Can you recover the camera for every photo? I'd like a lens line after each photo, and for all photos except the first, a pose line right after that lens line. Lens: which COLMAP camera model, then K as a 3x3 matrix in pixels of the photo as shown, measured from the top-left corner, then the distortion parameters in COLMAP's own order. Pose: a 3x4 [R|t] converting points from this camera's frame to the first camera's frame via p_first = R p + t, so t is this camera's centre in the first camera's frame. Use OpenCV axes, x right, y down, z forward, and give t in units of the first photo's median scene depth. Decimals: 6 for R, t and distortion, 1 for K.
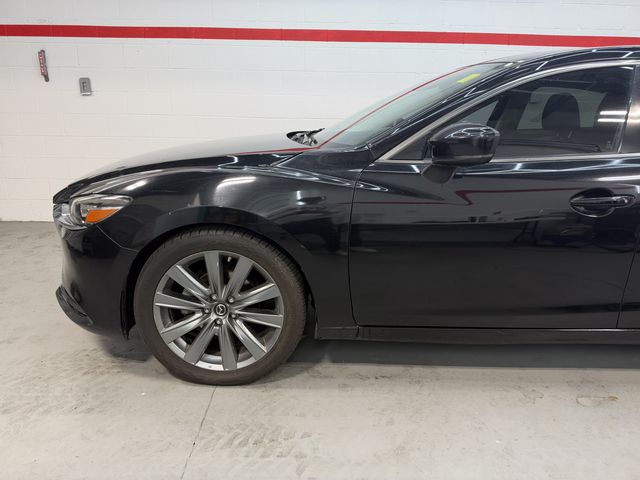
lens RADIAL K [[465.7, 0, 320.0], [0, 465.7, 240.0], [0, 0, 1]] dist [-0.010047, -0.007059]
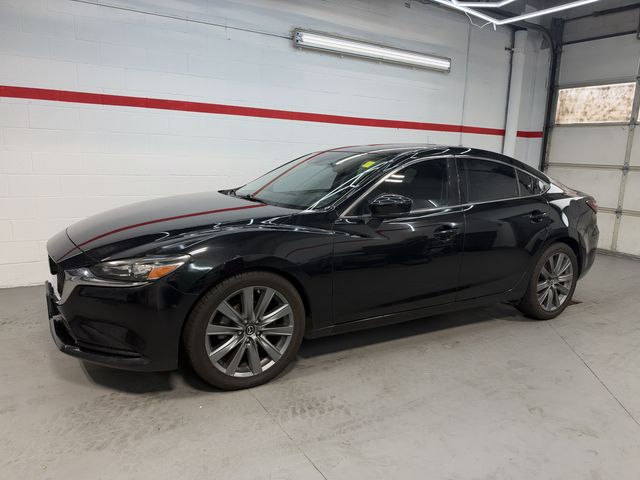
lens RADIAL K [[465.7, 0, 320.0], [0, 465.7, 240.0], [0, 0, 1]] dist [-0.010047, -0.007059]
pose [[0.856954, -0.081044, 0.508982, -0.718509], [0.121843, 0.991423, -0.047282, -0.023704], [-0.500784, 0.102534, 0.859478, -0.313719]]
